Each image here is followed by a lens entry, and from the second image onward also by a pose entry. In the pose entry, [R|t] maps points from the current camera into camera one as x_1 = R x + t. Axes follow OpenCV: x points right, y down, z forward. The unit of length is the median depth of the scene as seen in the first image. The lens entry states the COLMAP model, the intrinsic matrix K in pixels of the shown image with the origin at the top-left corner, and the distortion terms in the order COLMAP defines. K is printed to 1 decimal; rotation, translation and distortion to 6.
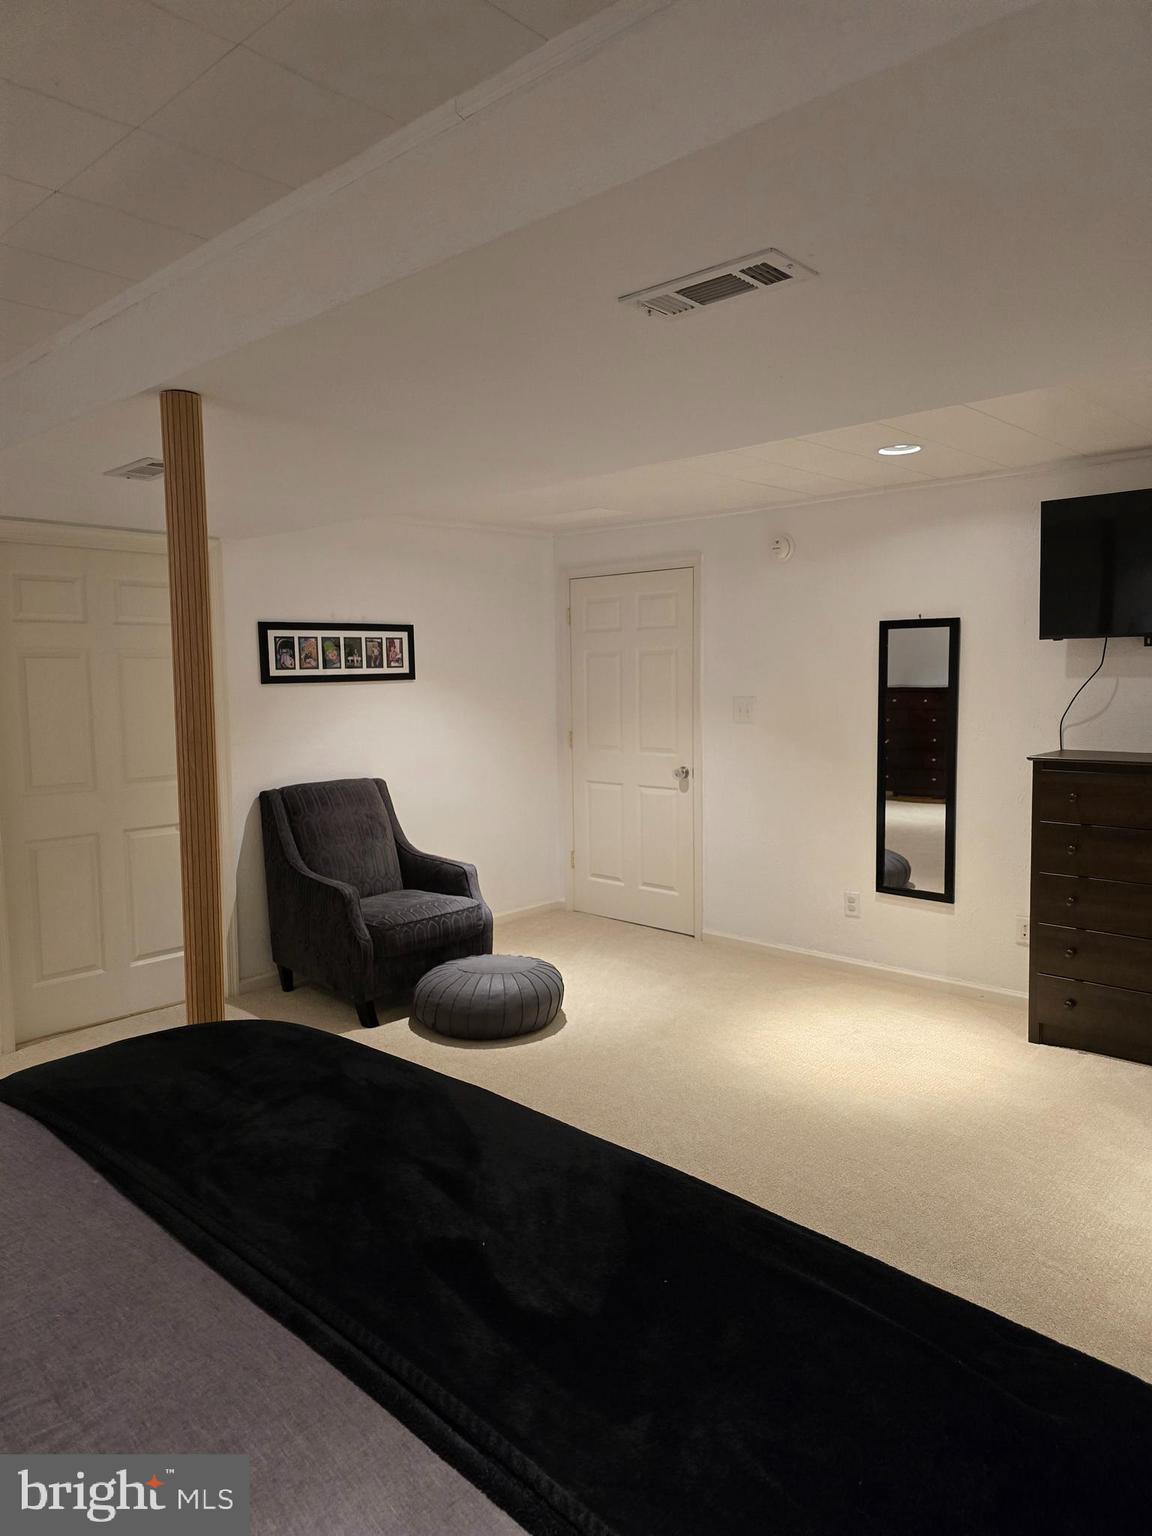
lens RADIAL K [[1051.4, 0, 577.1], [0, 1051.4, 764.1], [0, 0, 1]] dist [0.057681, -0.005405]
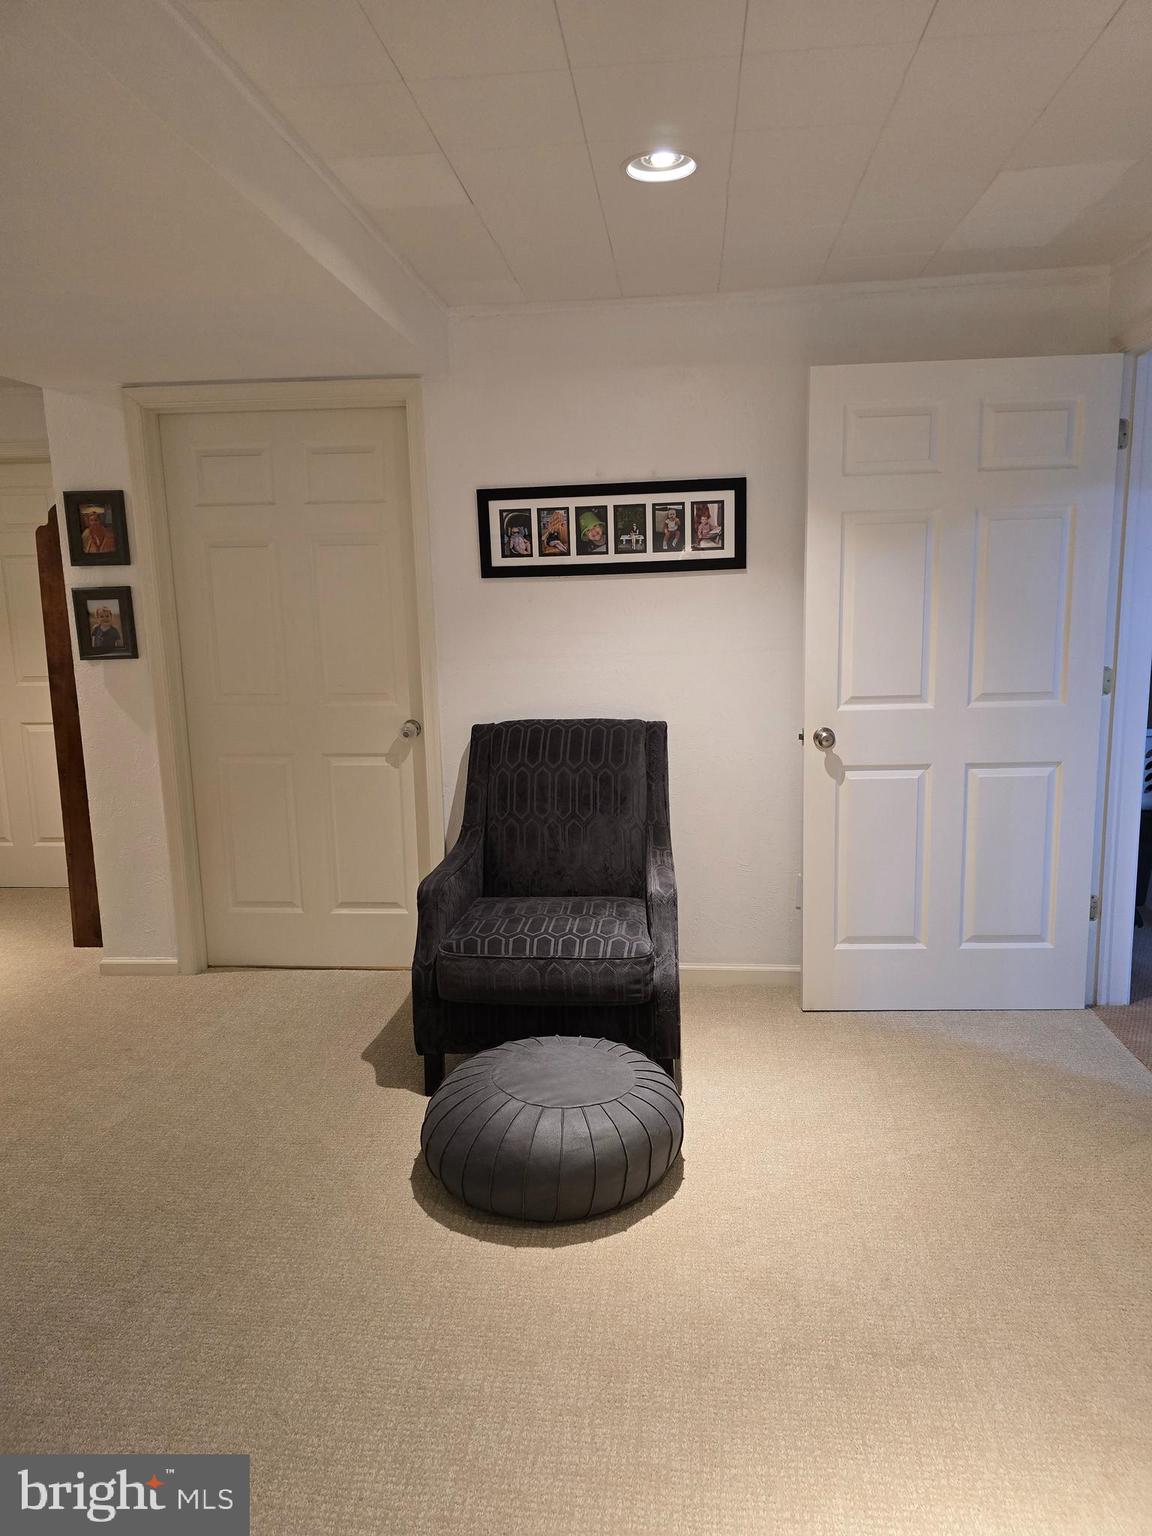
lens RADIAL K [[1051.4, 0, 575.4], [0, 1051.4, 767.7], [0, 0, 1]] dist [0.057681, -0.005405]
pose [[0.612785, 0.148742, -0.776125, 0.310260], [-0.050816, 0.987511, 0.149131, -0.055883], [0.788614, -0.051946, 0.612690, 0.575056]]
